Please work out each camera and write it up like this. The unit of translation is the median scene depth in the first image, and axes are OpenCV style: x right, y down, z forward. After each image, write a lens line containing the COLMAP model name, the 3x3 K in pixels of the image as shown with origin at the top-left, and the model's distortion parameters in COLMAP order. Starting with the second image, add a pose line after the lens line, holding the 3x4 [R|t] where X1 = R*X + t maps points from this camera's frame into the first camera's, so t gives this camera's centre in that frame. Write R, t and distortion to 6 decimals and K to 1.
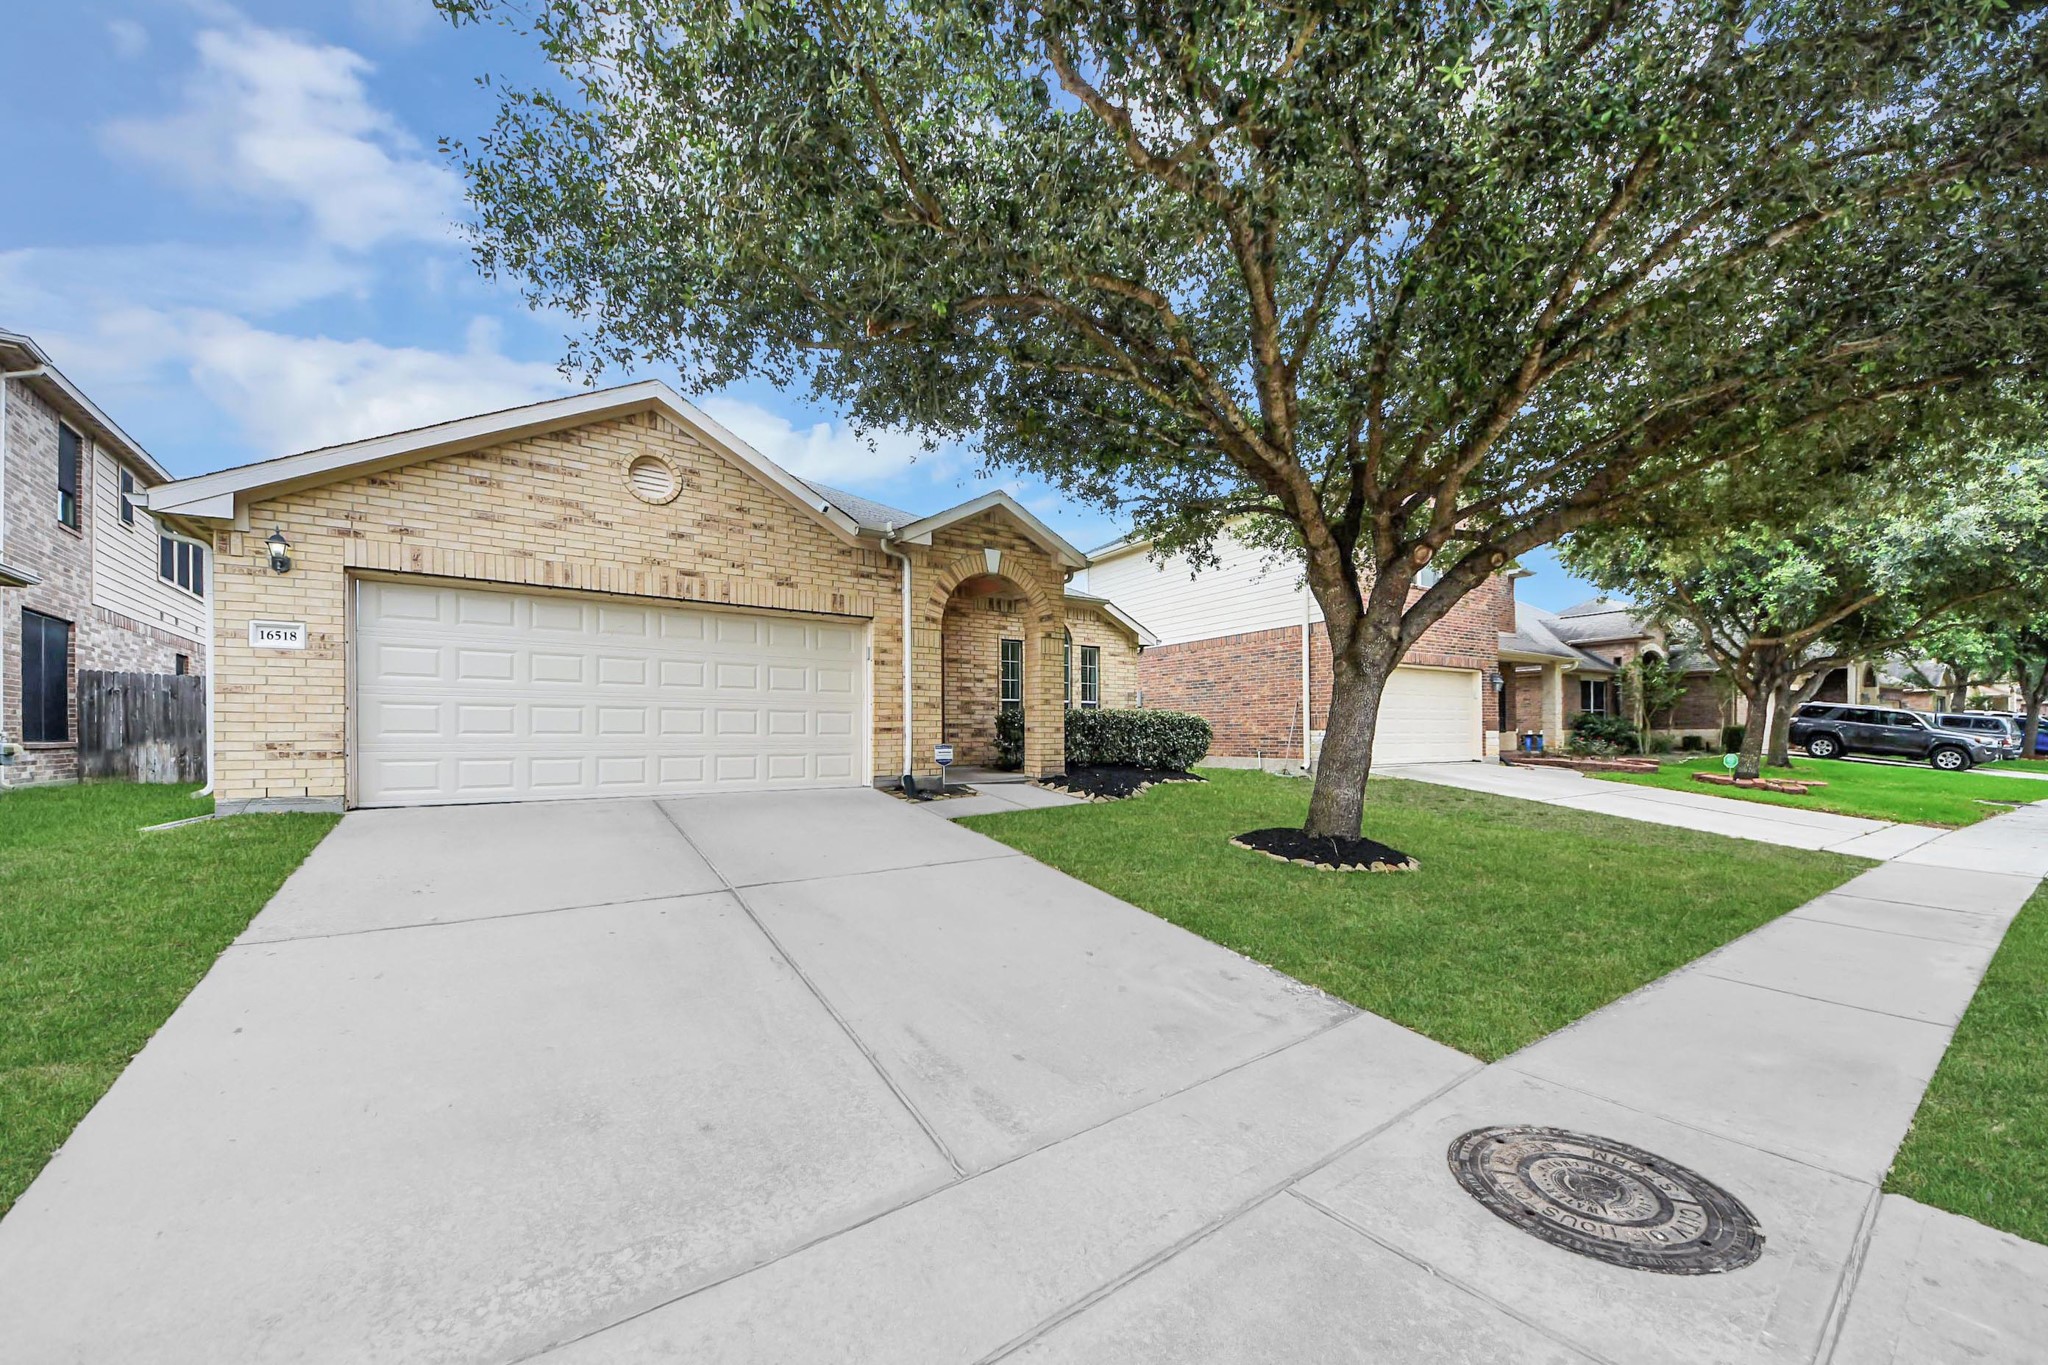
lens RADIAL K [[740.2, 0, 1068.3], [0, 740.2, 753.9], [0, 0, 1]] dist [0.007144, -0.008248]
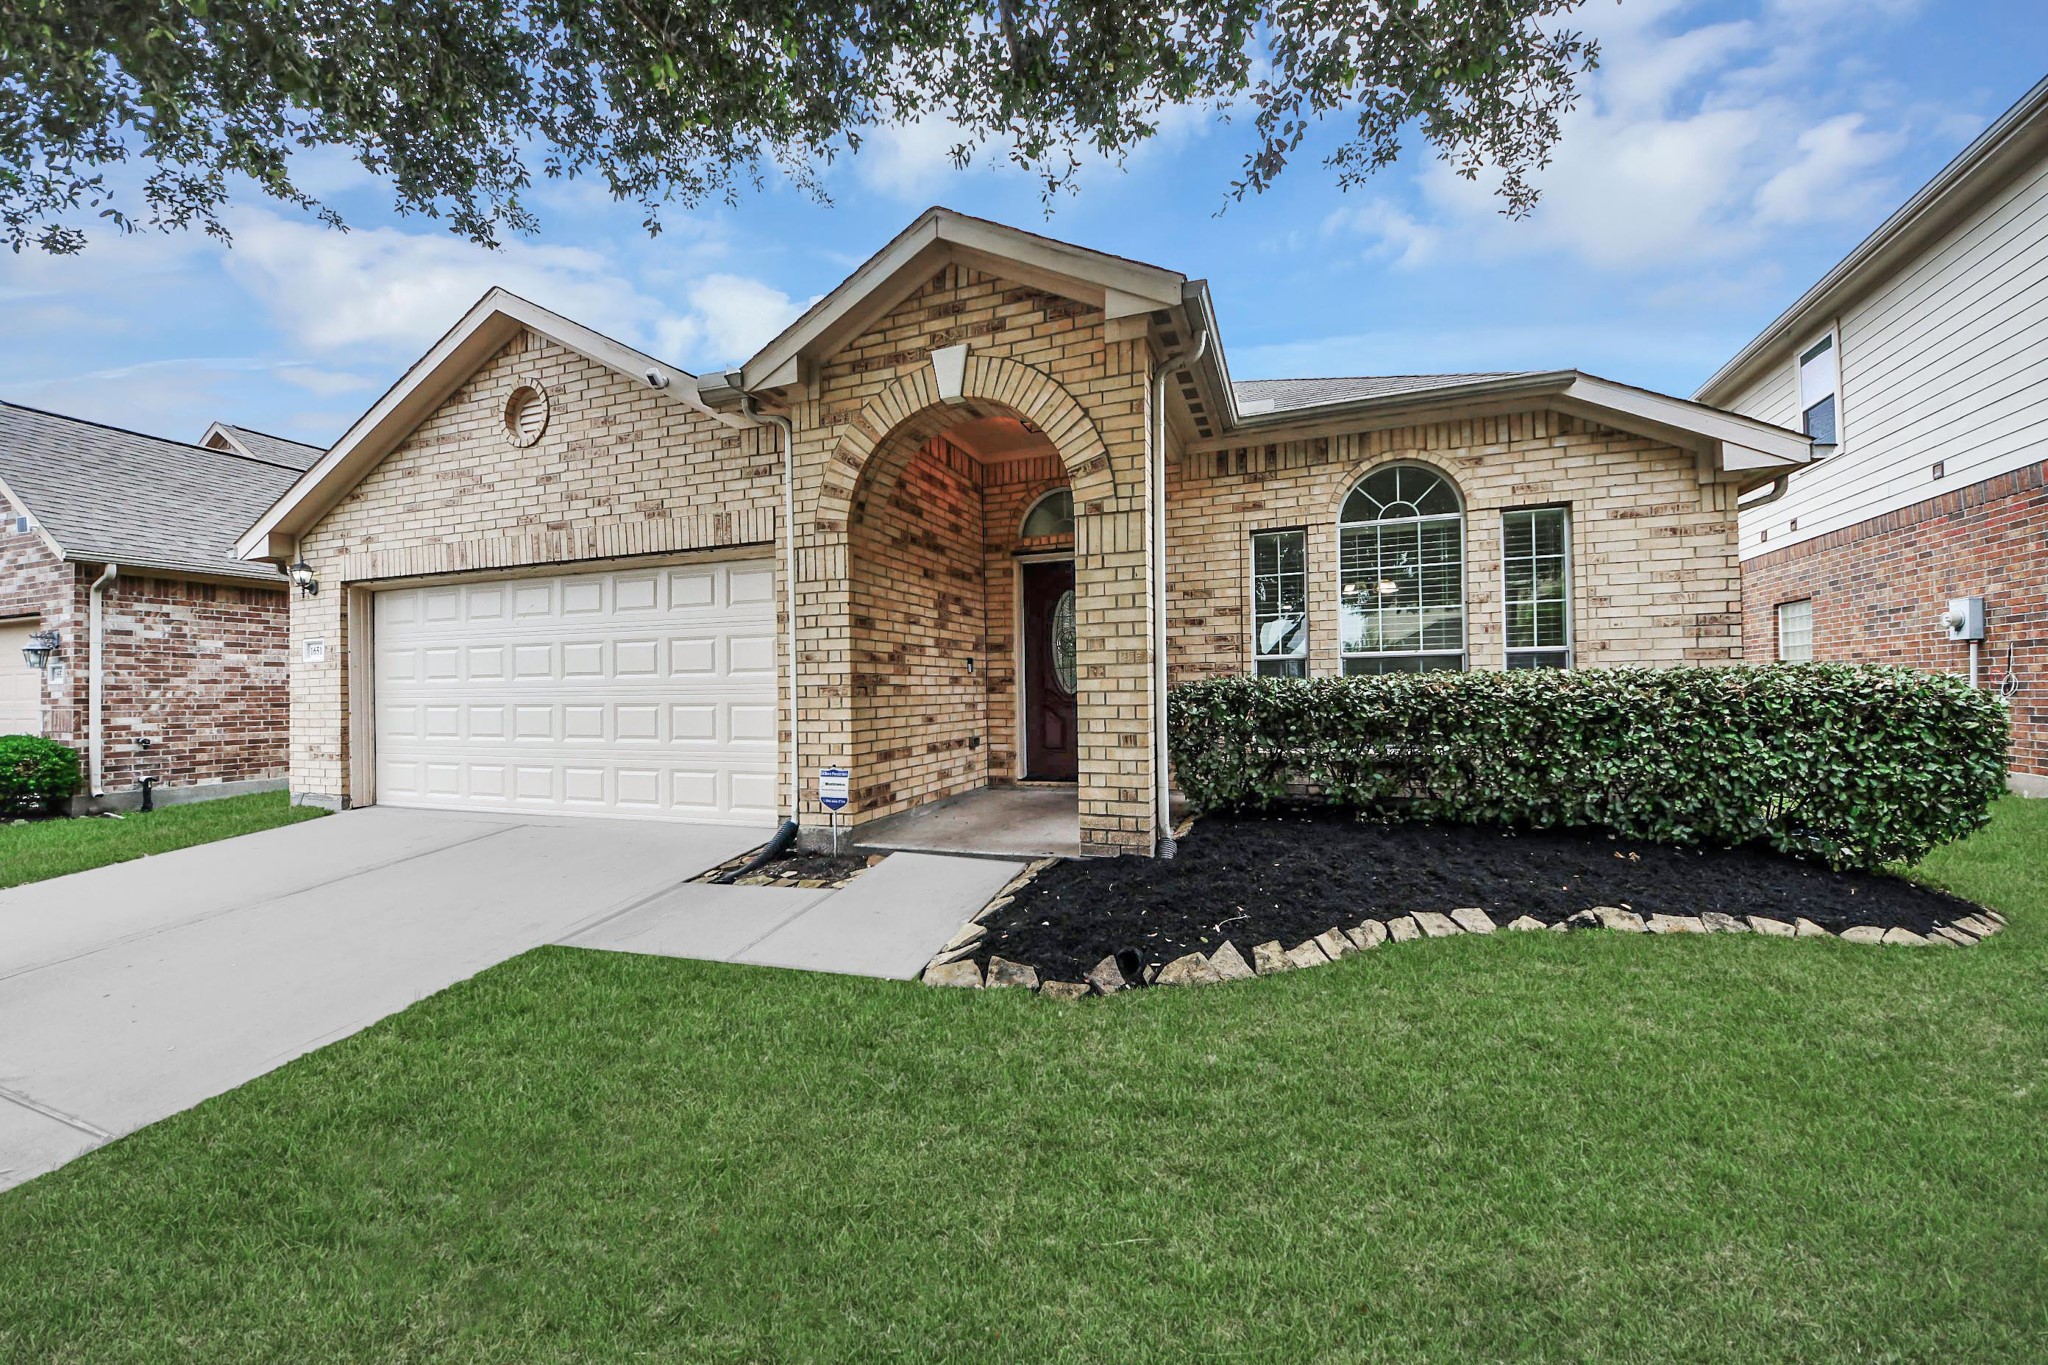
lens RADIAL K [[806.2, 0, 1043.5], [0, 806.2, 694.6], [0, 0, 1]] dist [-0.011459, -0.001242]
pose [[0.543559, -0.000954, -0.839370, 0.400787], [-0.008251, 0.999945, -0.006480, -0.066133], [0.839330, 0.010448, 0.543521, 0.893554]]
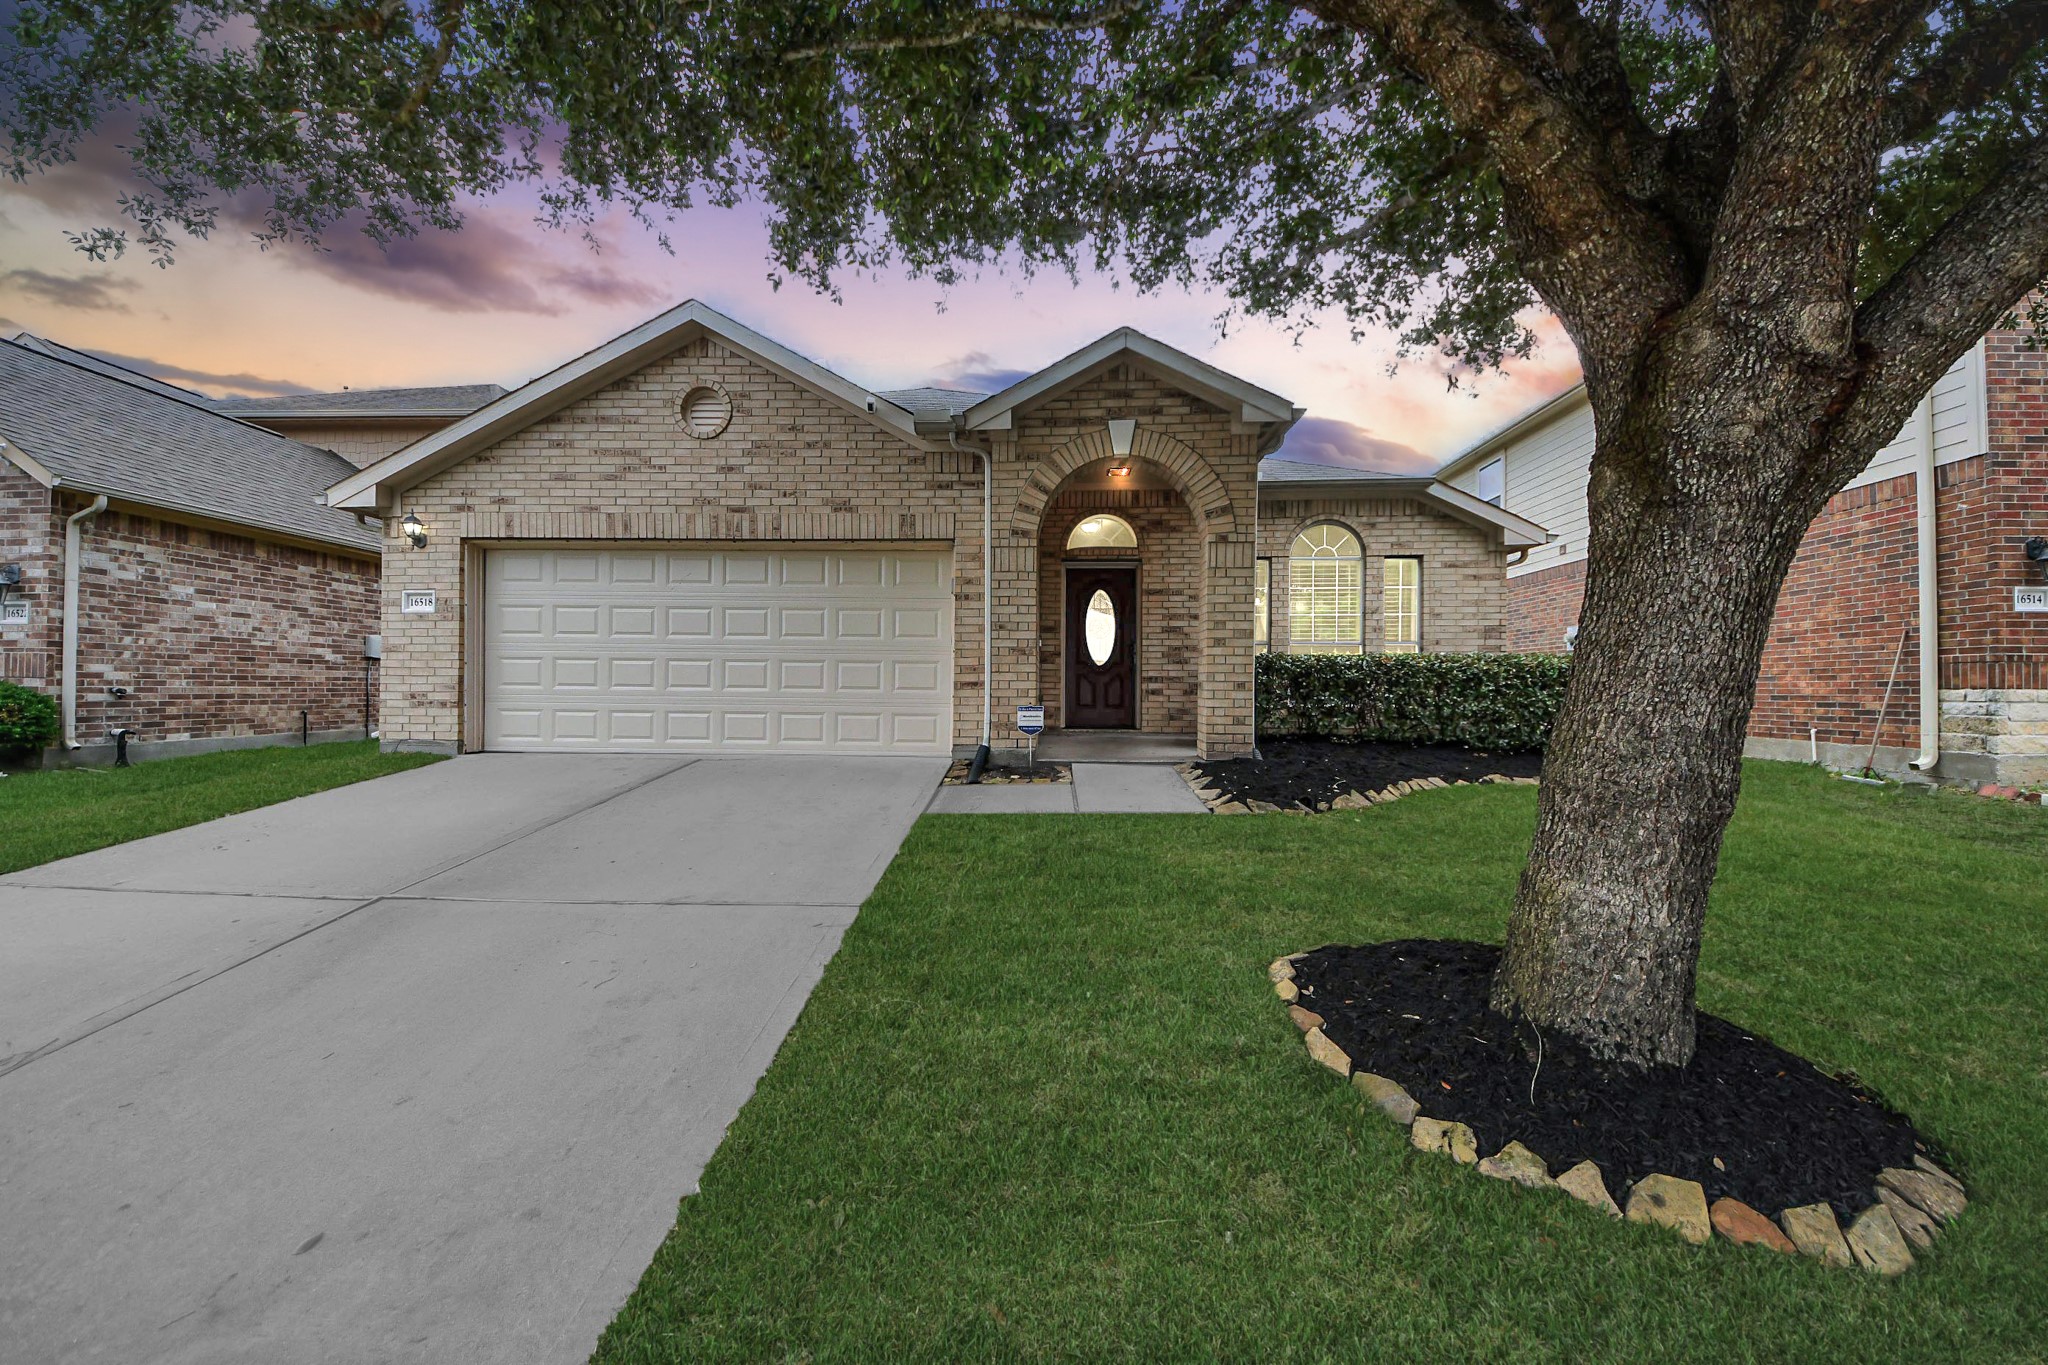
lens RADIAL K [[740.2, 0, 1026.2], [0, 740.2, 697.9], [0, 0, 1]] dist [0.007144, -0.008248]
pose [[0.779883, 0.015733, -0.625728, 0.298095], [-0.024500, 0.999685, -0.005400, -0.017527], [0.625446, 0.019542, 0.780023, 0.480167]]
